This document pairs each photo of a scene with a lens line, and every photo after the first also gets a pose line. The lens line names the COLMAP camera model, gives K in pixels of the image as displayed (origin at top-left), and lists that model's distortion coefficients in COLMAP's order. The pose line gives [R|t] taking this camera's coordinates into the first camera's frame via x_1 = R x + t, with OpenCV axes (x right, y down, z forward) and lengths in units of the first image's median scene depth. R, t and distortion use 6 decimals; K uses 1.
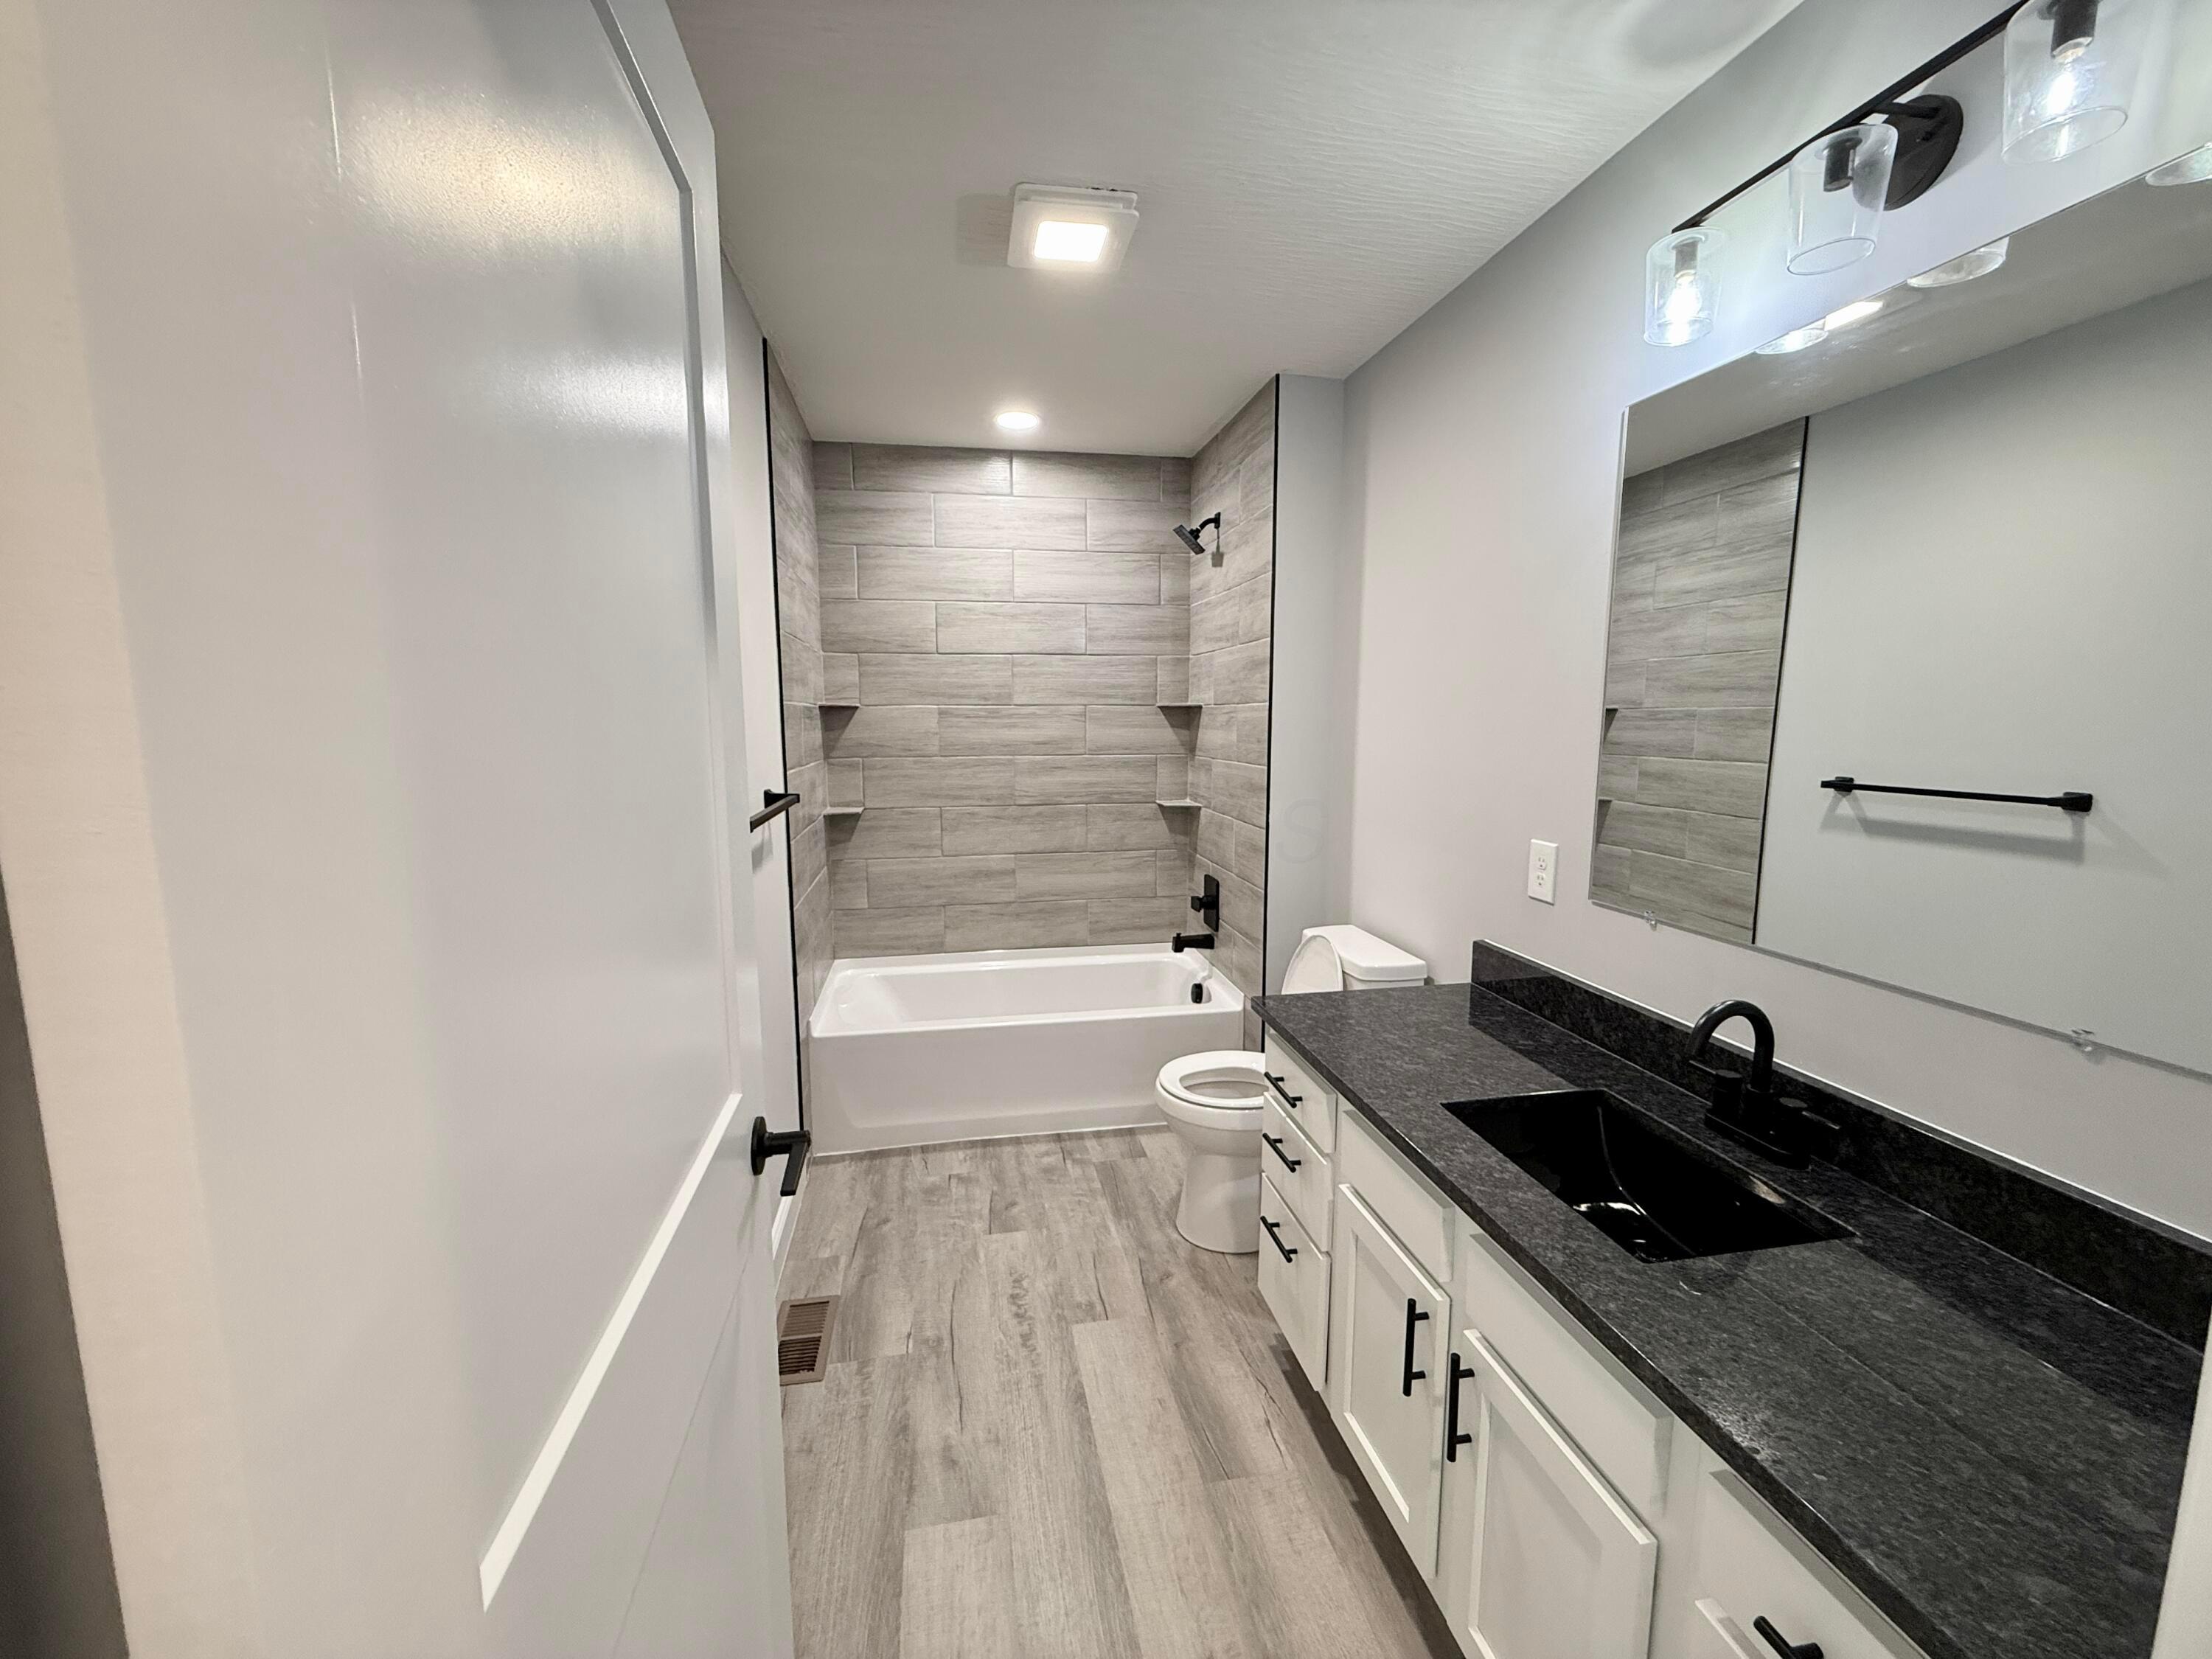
lens RADIAL K [[882.0, 0, 1102.3], [0, 882.0, 831.6], [0, 0, 1]] dist [-0.000101, 0.000060]
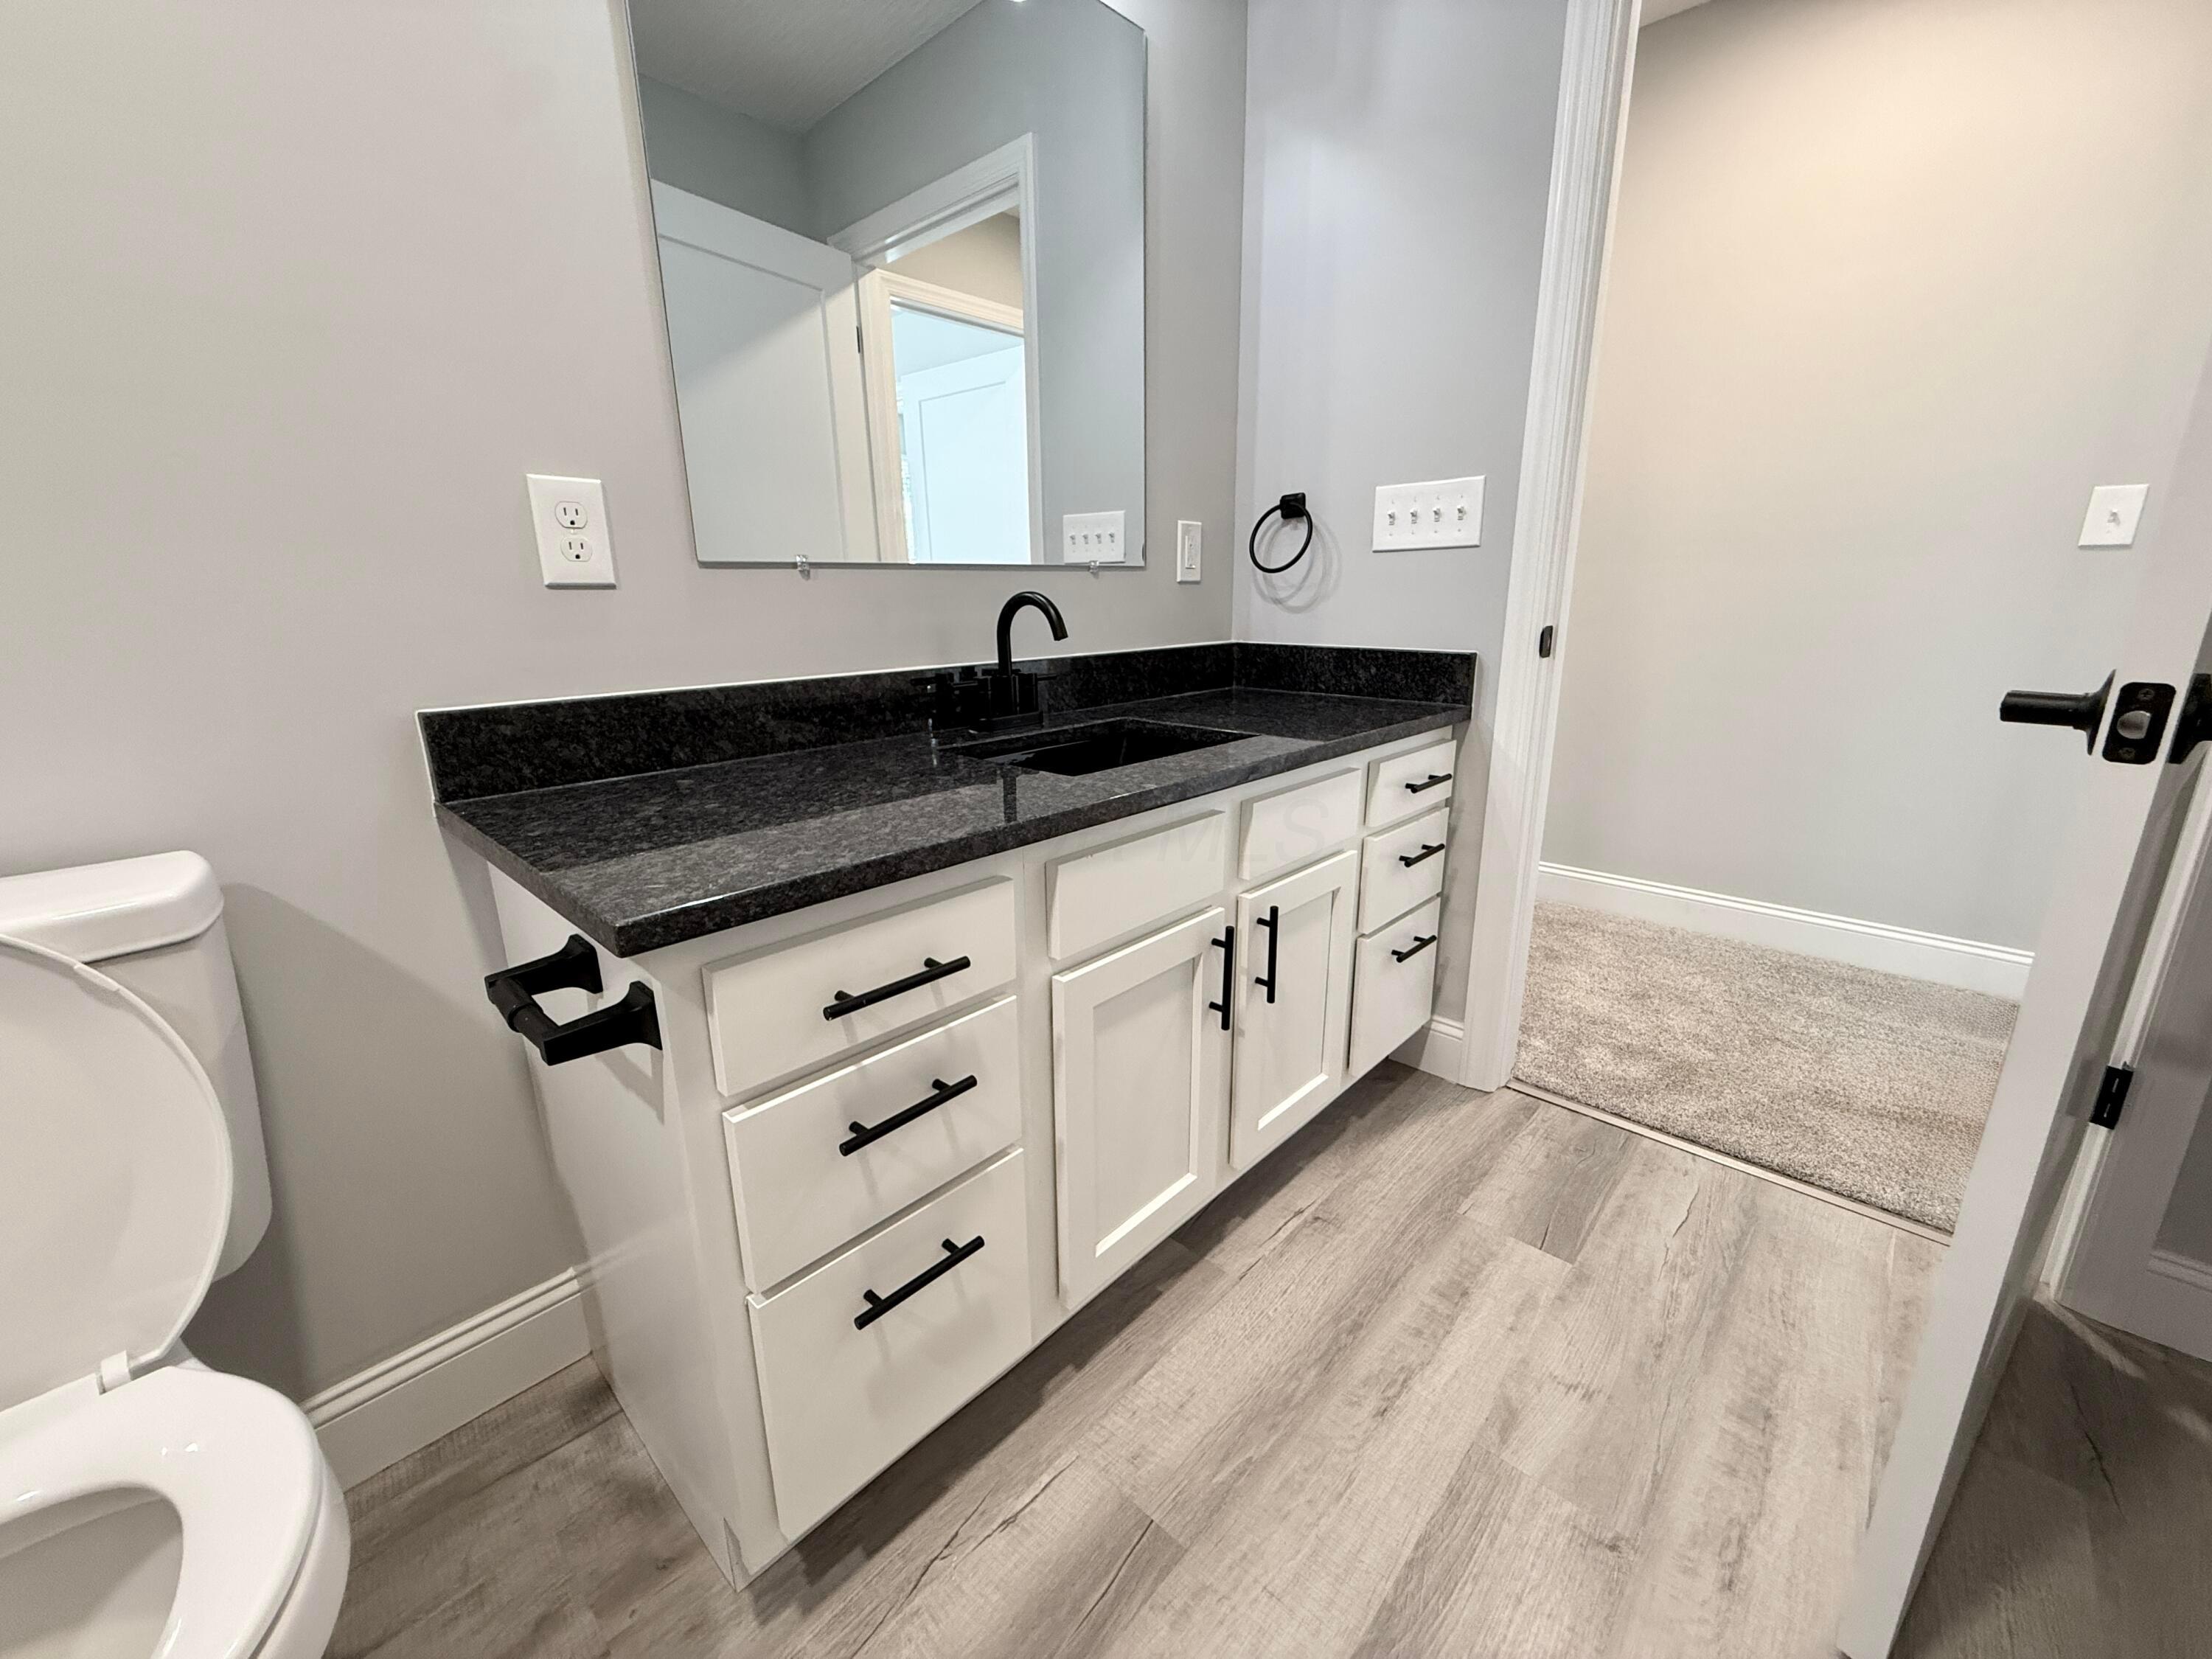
lens RADIAL K [[882.0, 0, 1102.3], [0, 882.0, 831.6], [0, 0, 1]] dist [-0.000101, 0.000060]
pose [[-0.598625, -0.200986, 0.775405, -0.253455], [0.115293, 0.936313, 0.331702, 0.102885], [-0.792689, 0.287964, -0.537328, 1.465063]]
